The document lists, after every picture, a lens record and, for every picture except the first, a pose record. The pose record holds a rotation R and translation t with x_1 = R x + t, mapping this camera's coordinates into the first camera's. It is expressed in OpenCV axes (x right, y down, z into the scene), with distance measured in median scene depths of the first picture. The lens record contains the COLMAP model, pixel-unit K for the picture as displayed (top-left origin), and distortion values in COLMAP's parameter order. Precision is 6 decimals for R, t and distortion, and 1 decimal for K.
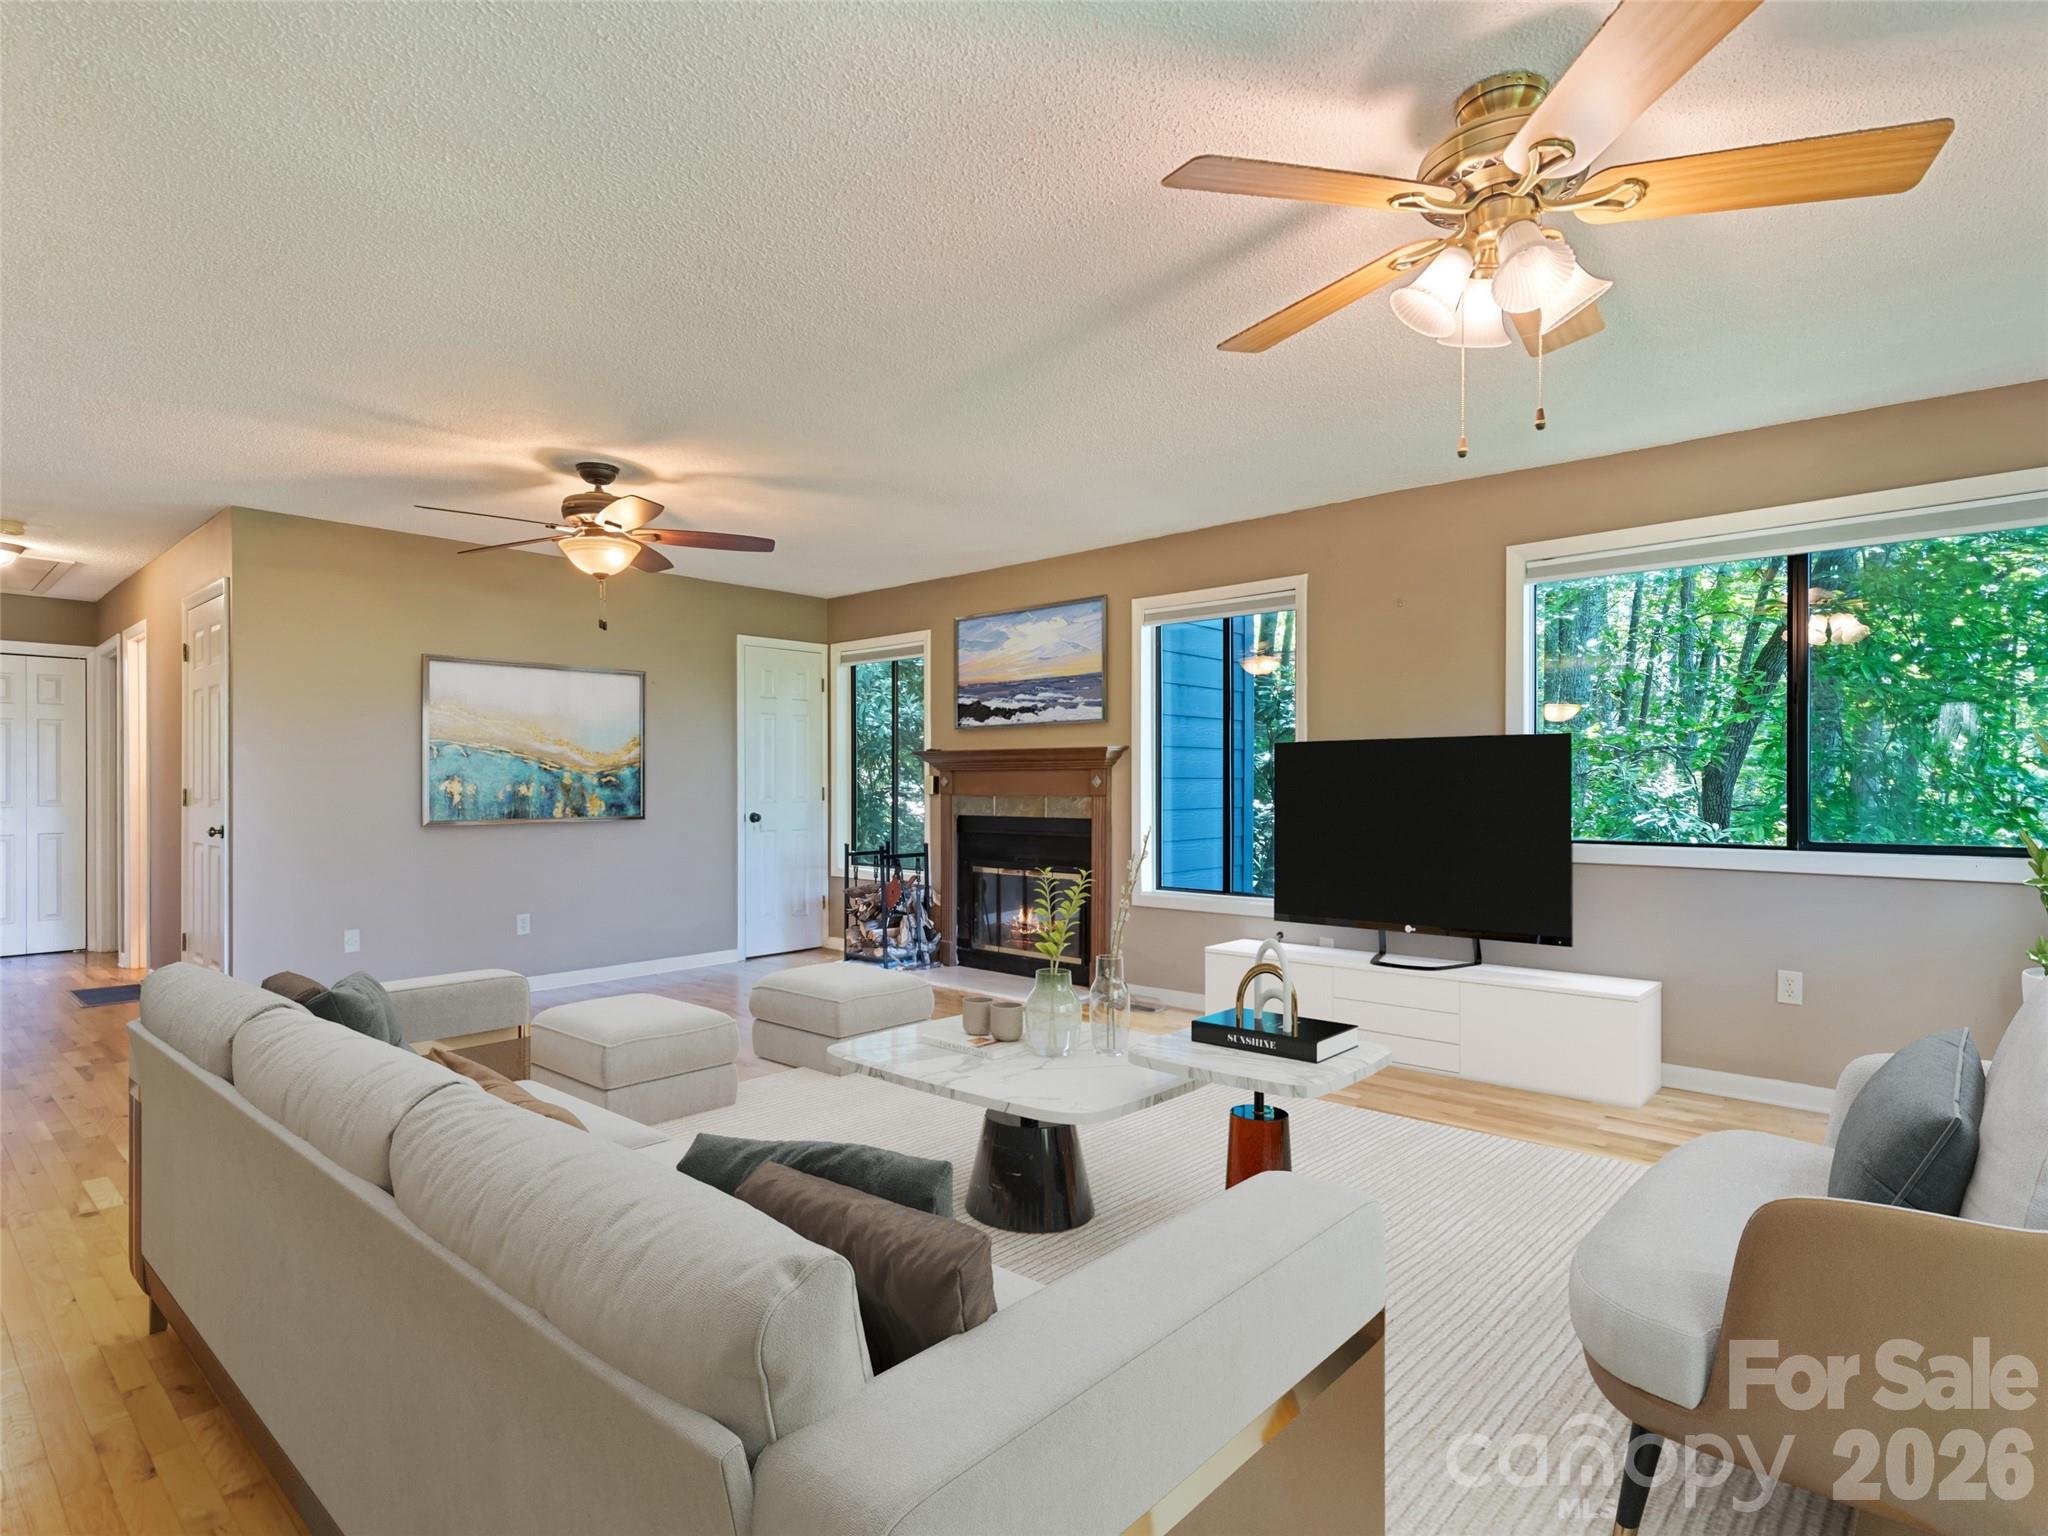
lens RADIAL K [[1038.8, 0, 1023.9], [0, 1038.8, 779.0], [0, 0, 1]] dist [0.015016, -0.001904]
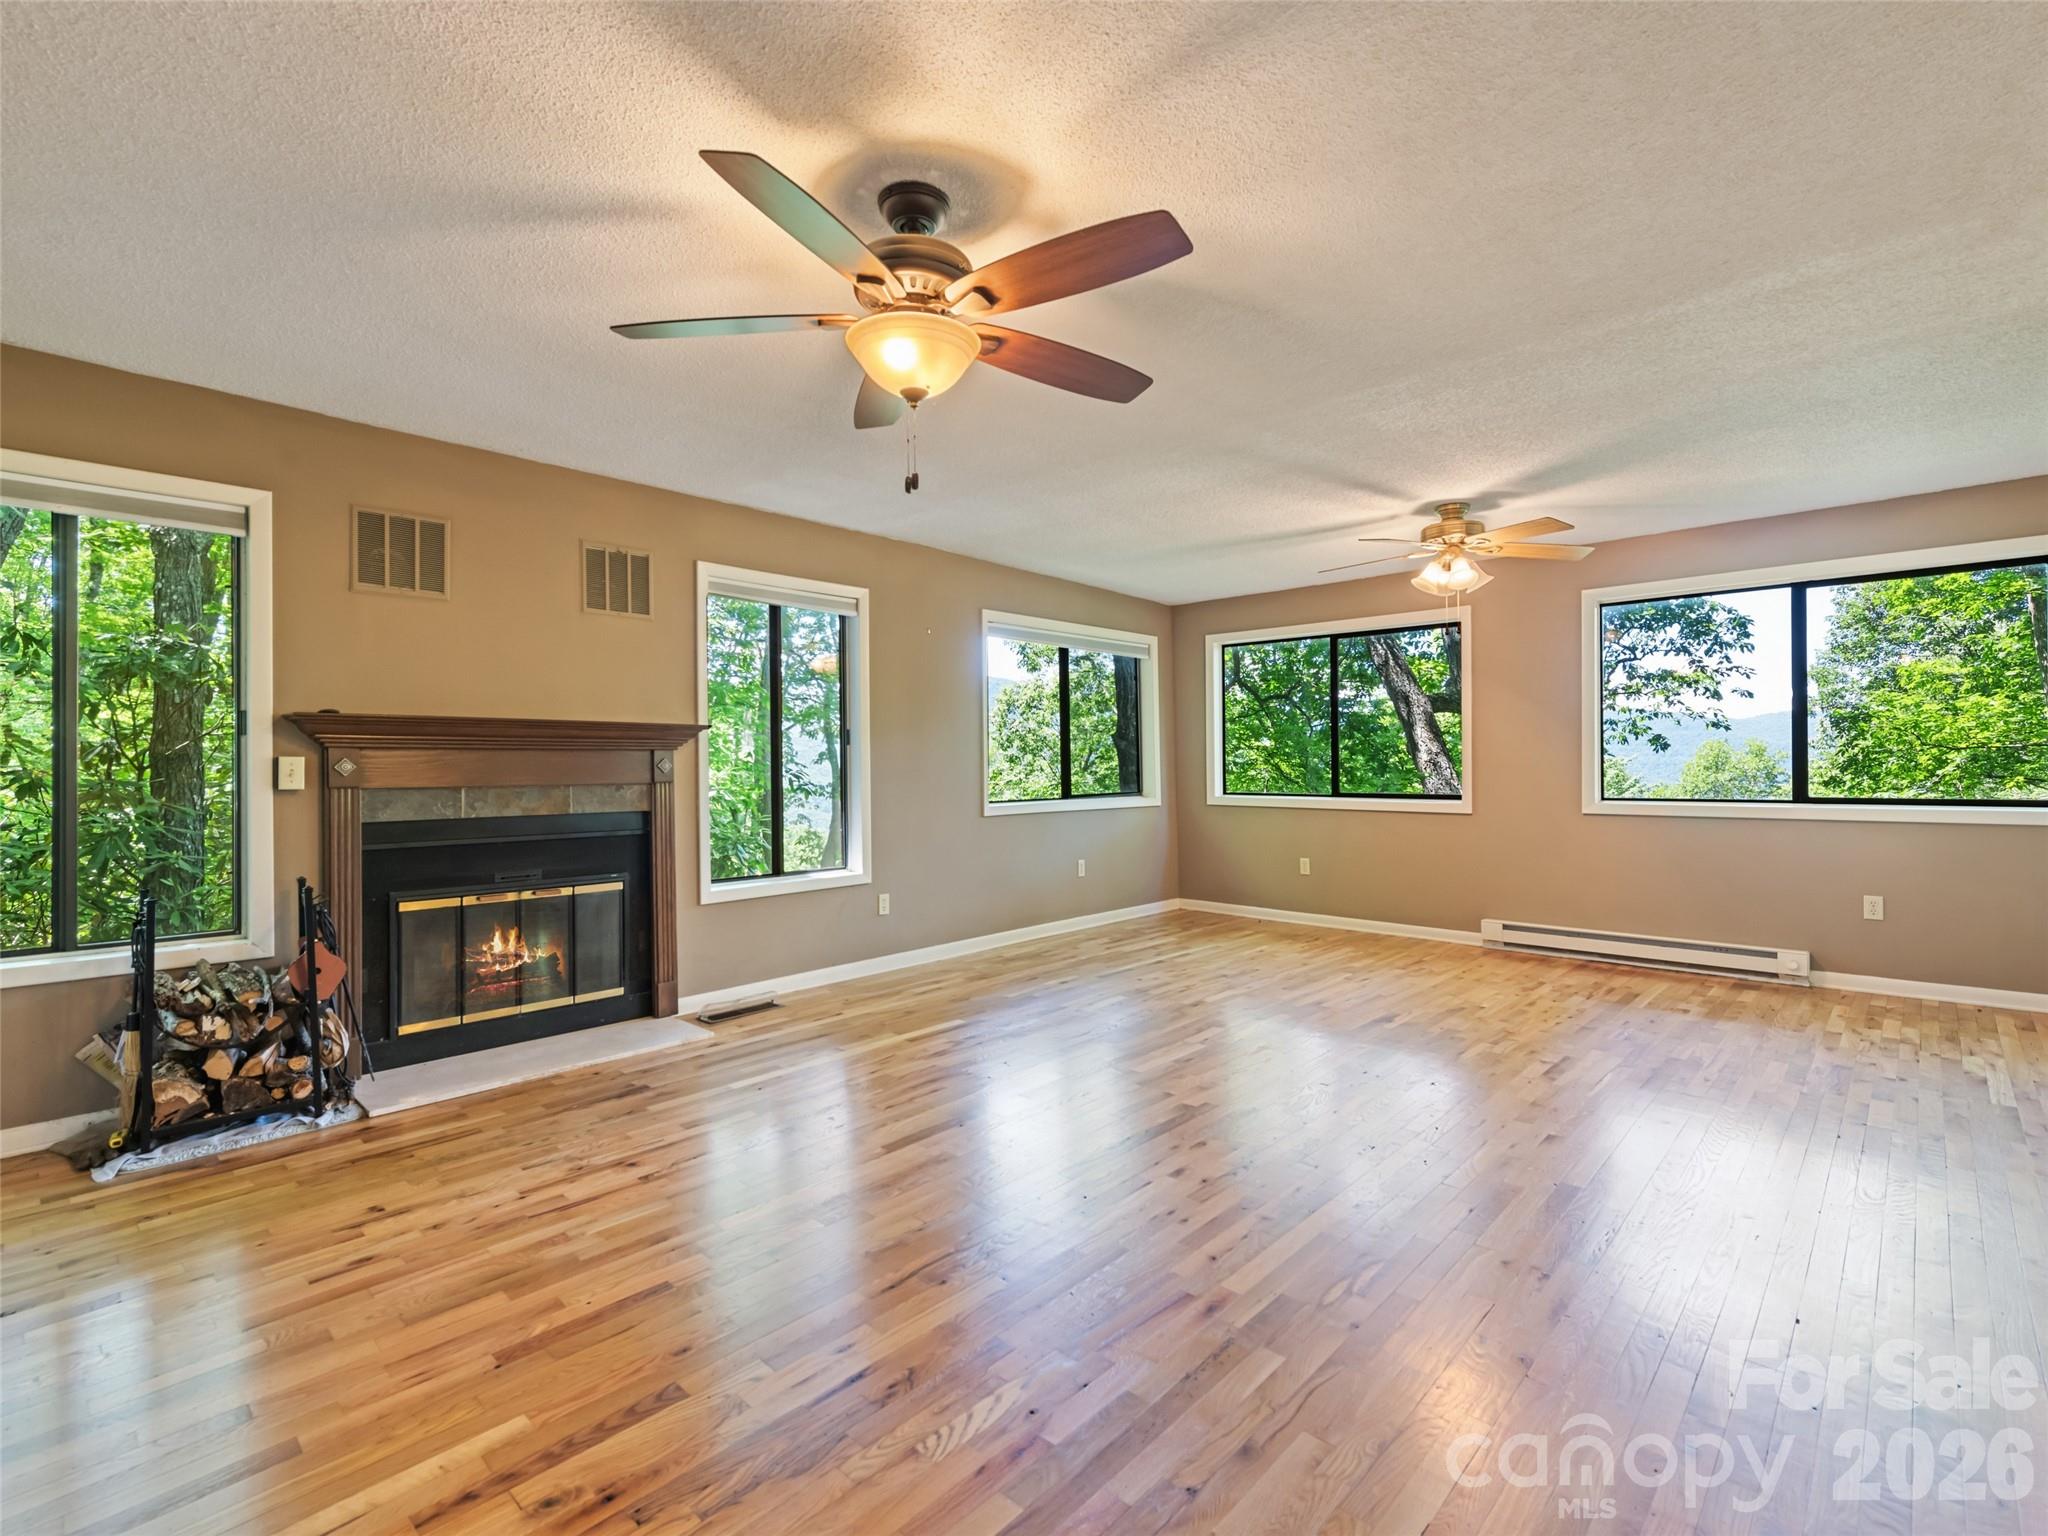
lens RADIAL K [[944.2, 0, 1013.9], [0, 944.2, 762.9], [0, 0, 1]] dist [0.010658, -0.001664]
pose [[0.035011, 0.004322, 0.999378, -0.639173], [0.005067, 0.999977, -0.004502, 0.005013], [-0.999374, 0.005222, 0.034988, 0.649843]]
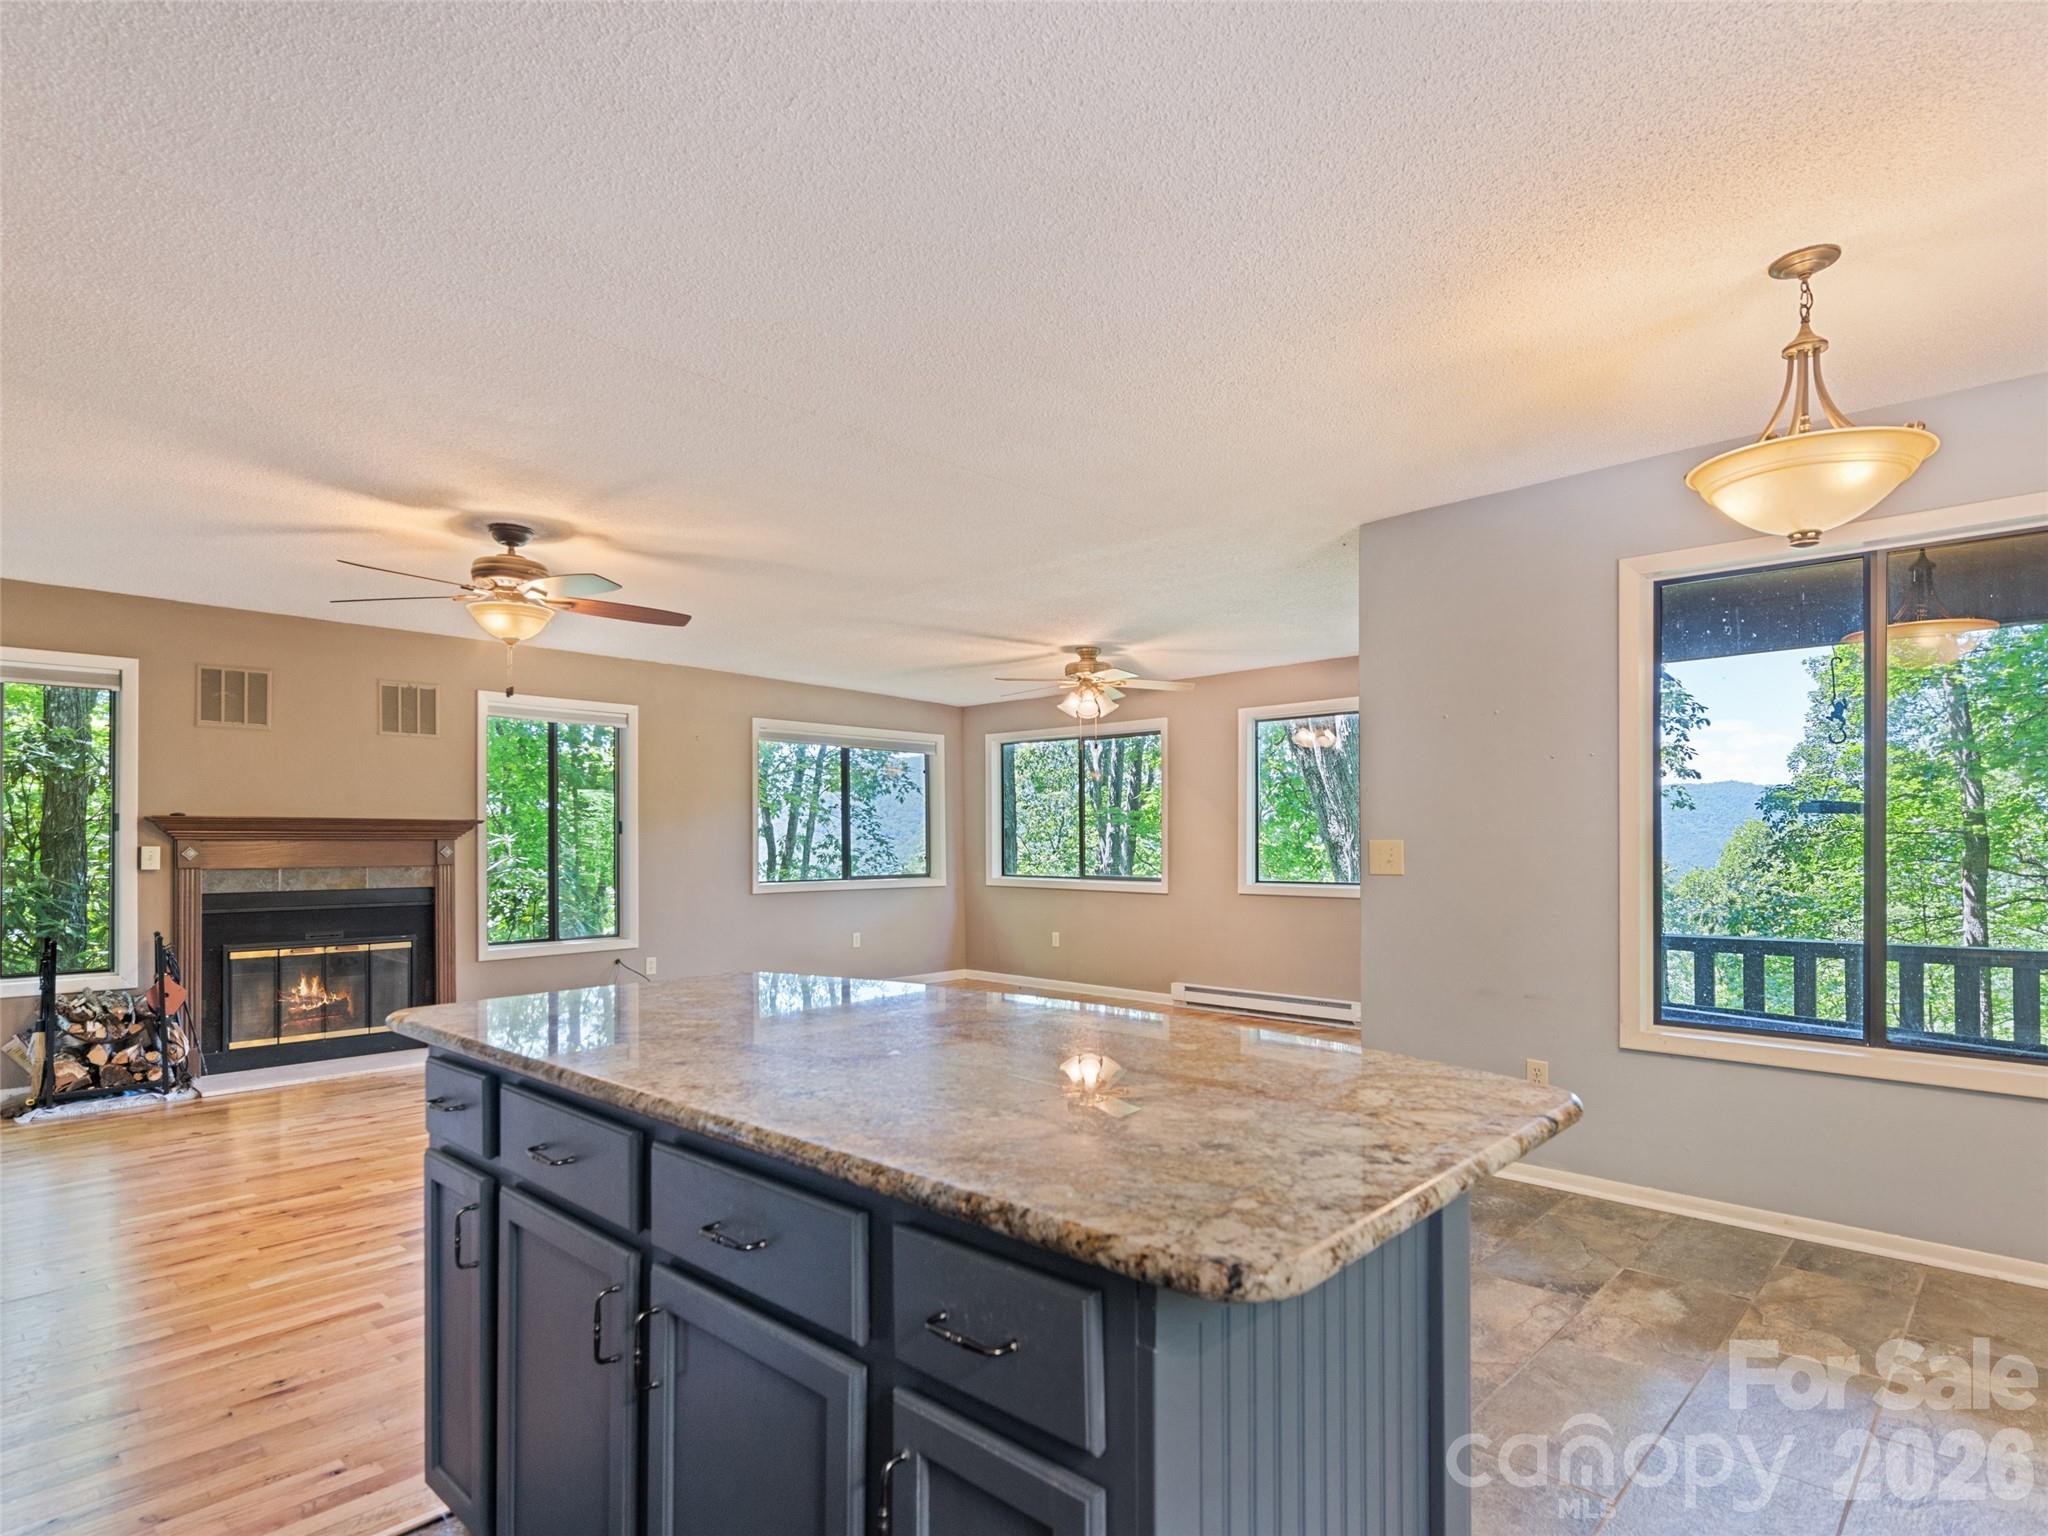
lens RADIAL K [[1096.5, 0, 1038.2], [0, 1096.5, 835.1], [0, 0, 1]] dist [0.003375, -0.001736]
pose [[0.024958, 0.007376, 0.999661, -0.986615], [-0.000115, 0.999973, -0.007375, -0.005970], [-0.999689, 0.000069, 0.024958, 0.336721]]
